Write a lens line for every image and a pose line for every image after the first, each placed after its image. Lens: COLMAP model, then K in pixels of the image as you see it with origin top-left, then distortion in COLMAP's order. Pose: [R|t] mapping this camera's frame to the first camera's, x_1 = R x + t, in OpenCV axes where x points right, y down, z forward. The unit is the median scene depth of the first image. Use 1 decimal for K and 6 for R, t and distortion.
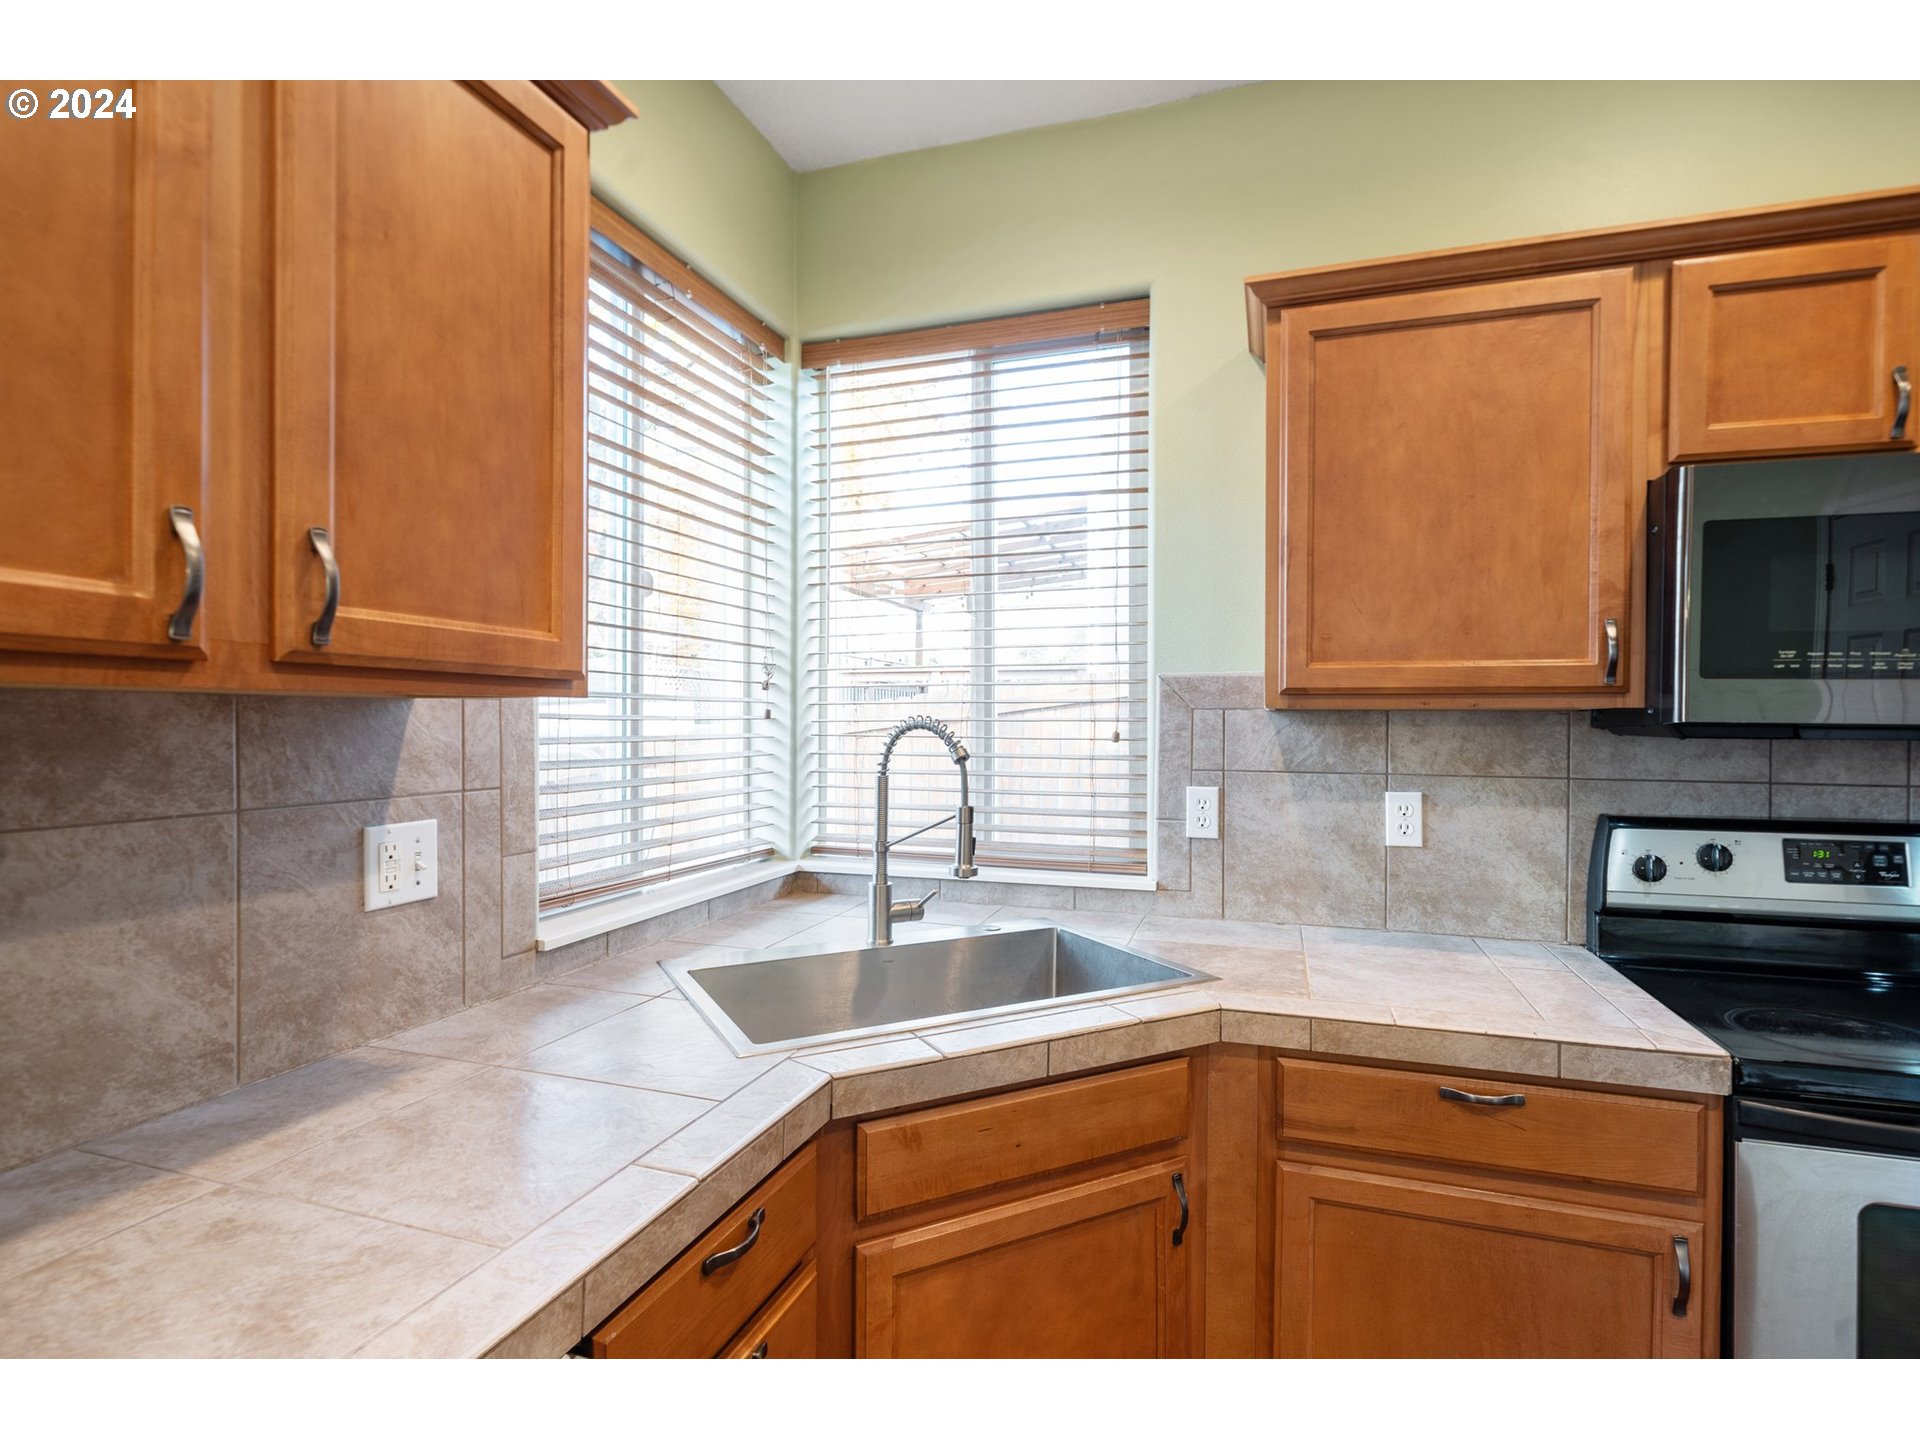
lens RADIAL K [[986.0, 0, 950.0], [0, 986.0, 719.8], [0, 0, 1]] dist [0.001500, -0.000125]
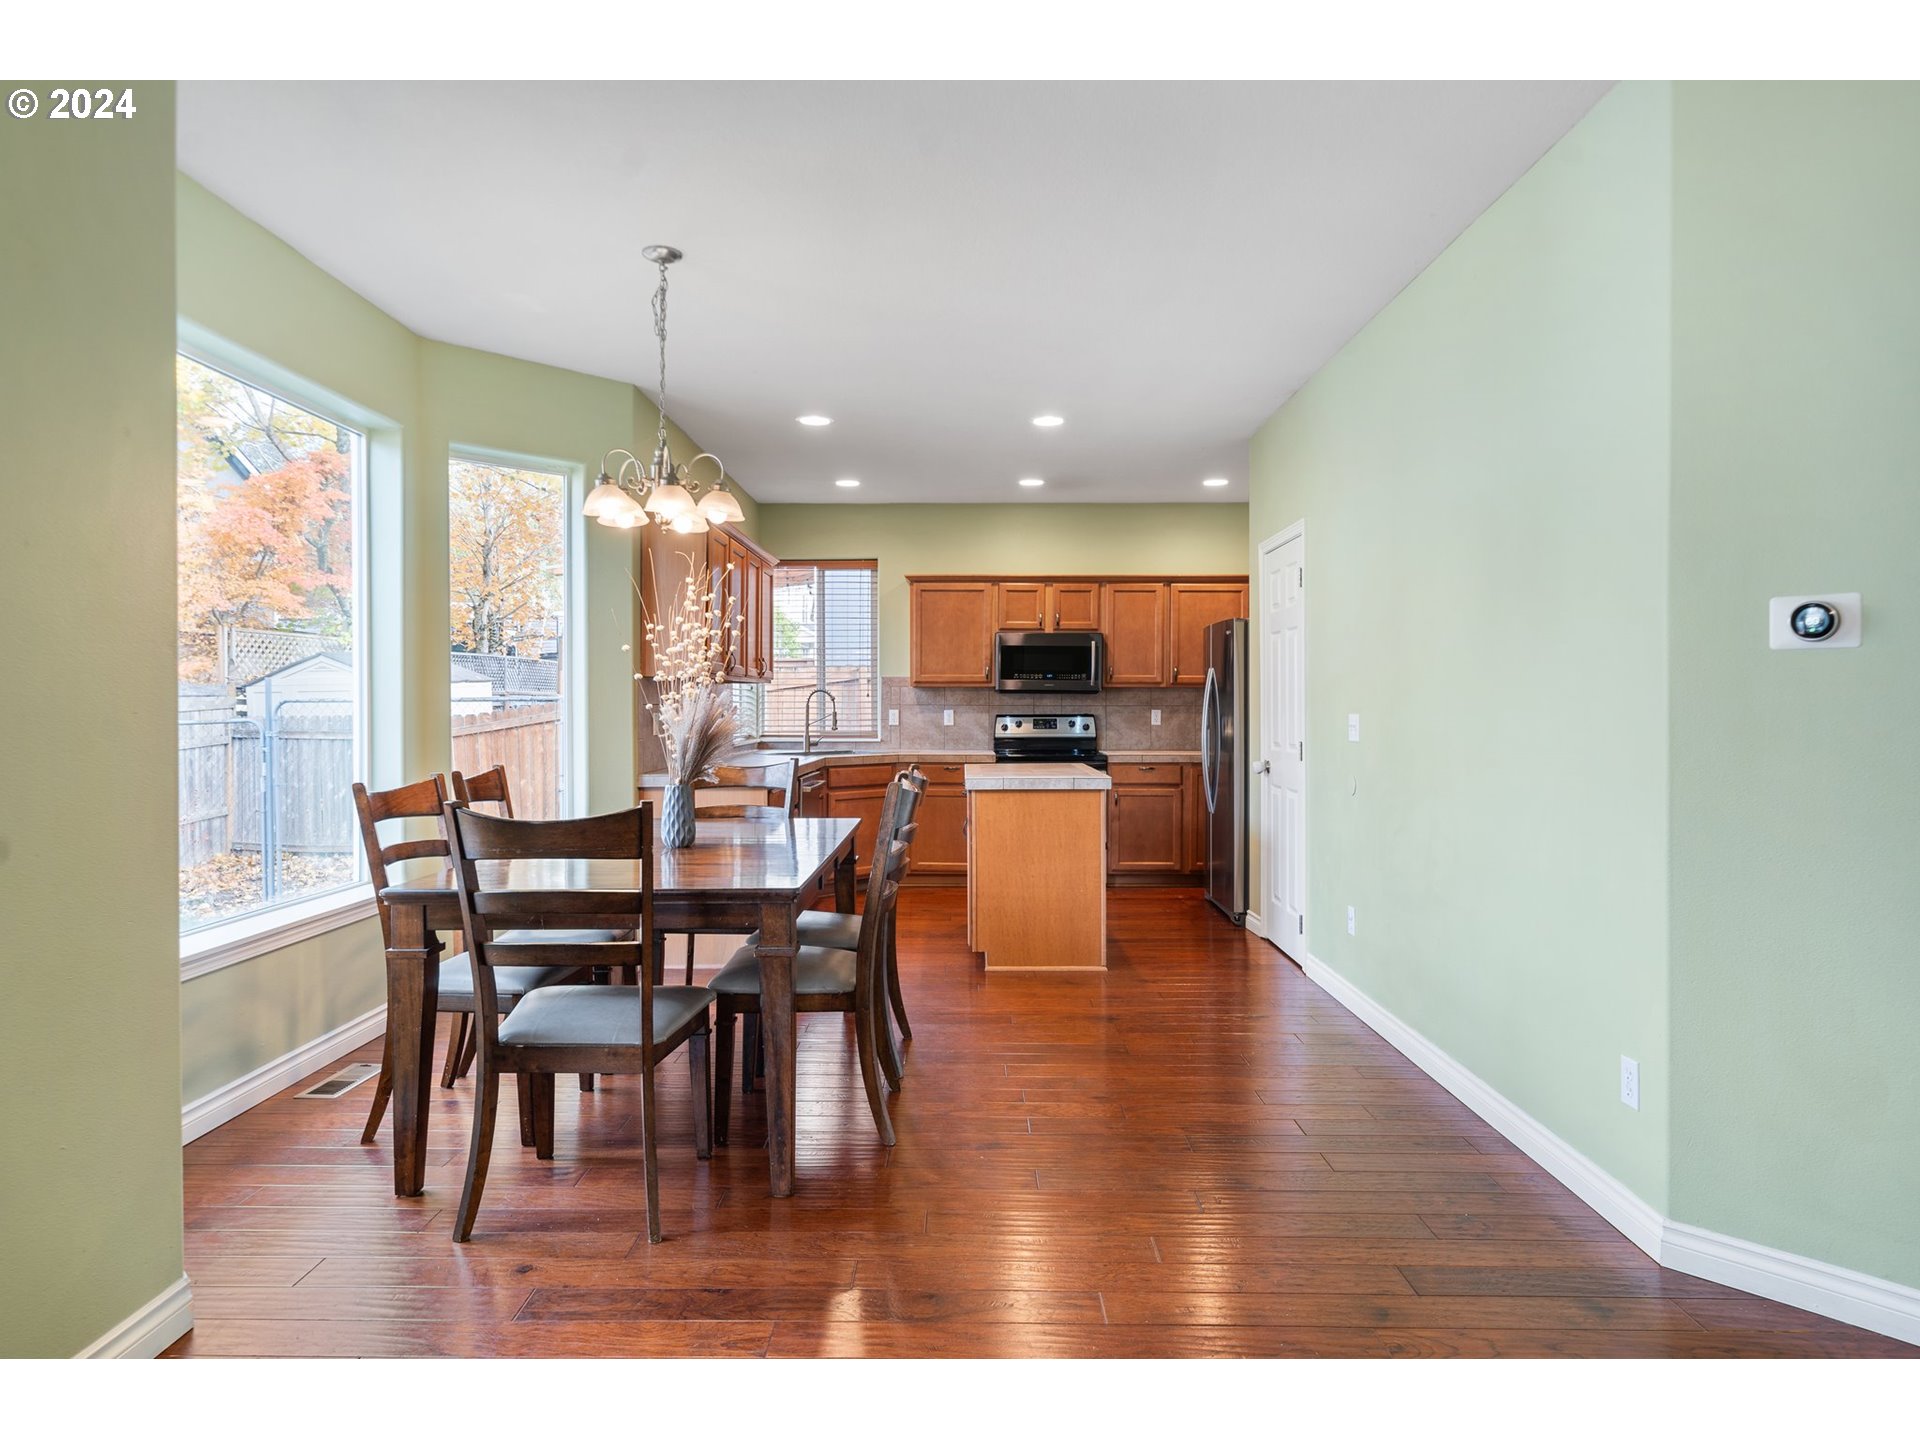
lens RADIAL K [[1114.0, 0, 960.0], [0, 1114.0, 720.0], [0, 0, 1]] dist [0.000186, 0.000102]
pose [[0.950639, -0.007221, 0.310216, -0.750946], [0.002456, 0.999873, 0.015749, 0.045832], [-0.310290, -0.014210, 0.950536, -2.839414]]
